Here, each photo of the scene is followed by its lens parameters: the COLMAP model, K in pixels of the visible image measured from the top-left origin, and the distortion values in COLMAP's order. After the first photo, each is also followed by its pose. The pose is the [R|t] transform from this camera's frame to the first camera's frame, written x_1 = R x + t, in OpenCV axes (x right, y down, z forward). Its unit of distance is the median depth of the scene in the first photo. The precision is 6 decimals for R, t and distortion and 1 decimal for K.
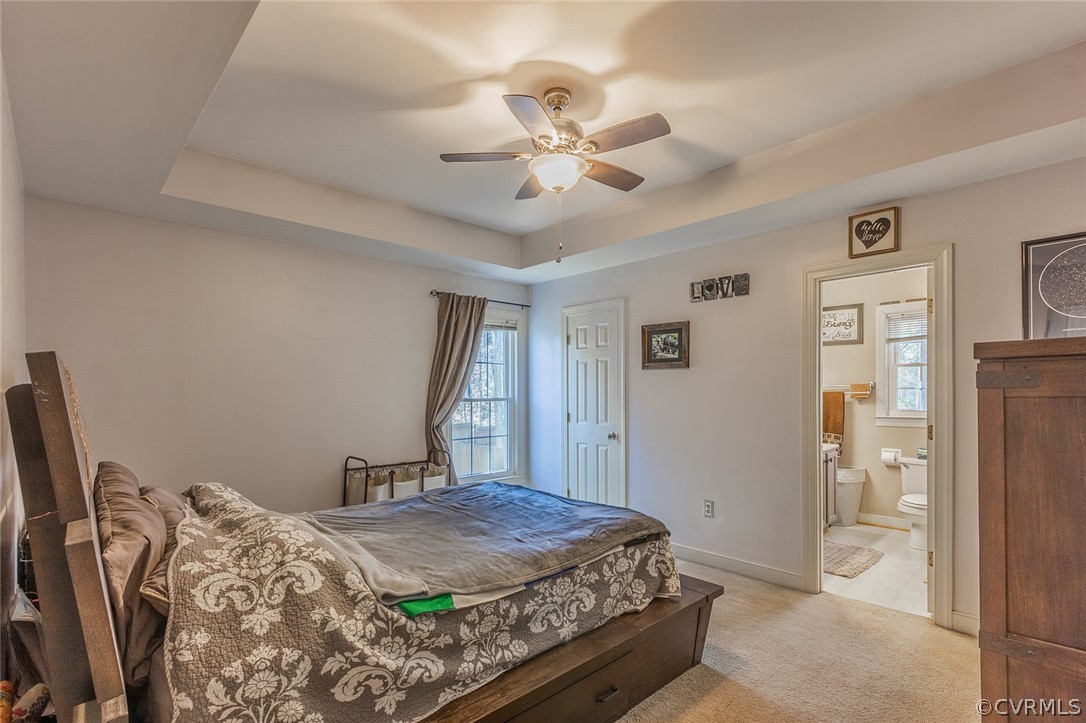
lens RADIAL K [[510.1, 0, 544.1], [0, 510.1, 388.5], [0, 0, 1]] dist [0.021375, -0.000283]
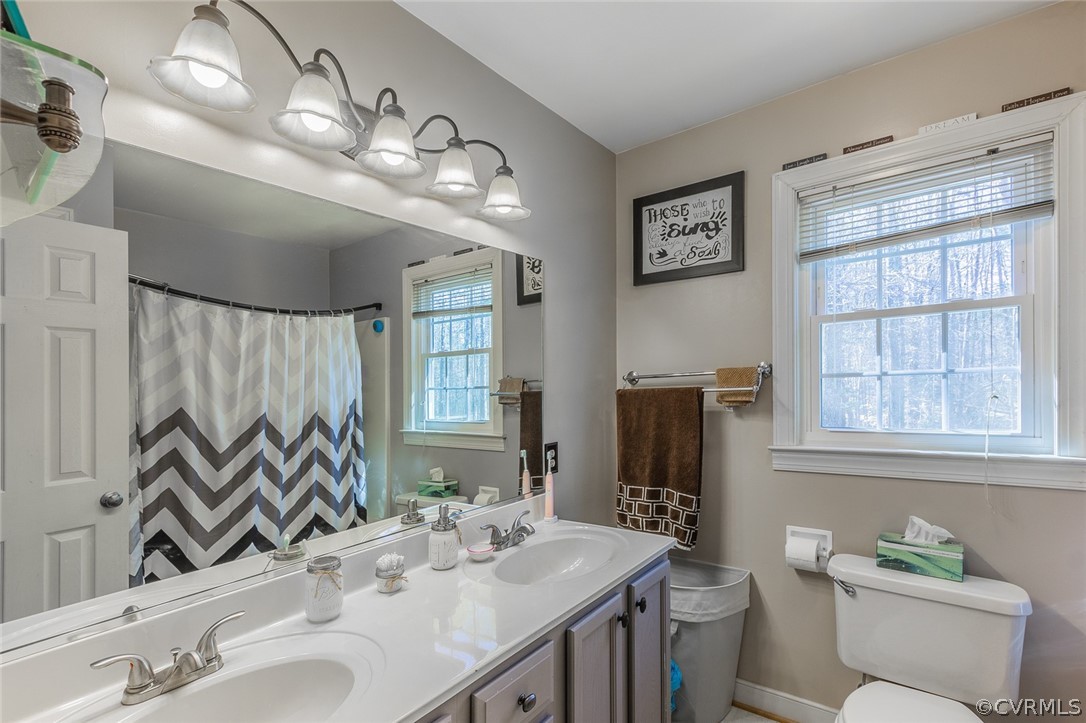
lens RADIAL K [[510.1, 0, 555.2], [0, 510.1, 386.5], [0, 0, 1]] dist [0.021375, -0.000283]
pose [[0.983883, -0.003215, 0.178783, 0.401479], [0.003630, 0.999991, -0.001994, 0.006760], [-0.178775, 0.002611, 0.983887, 0.629335]]
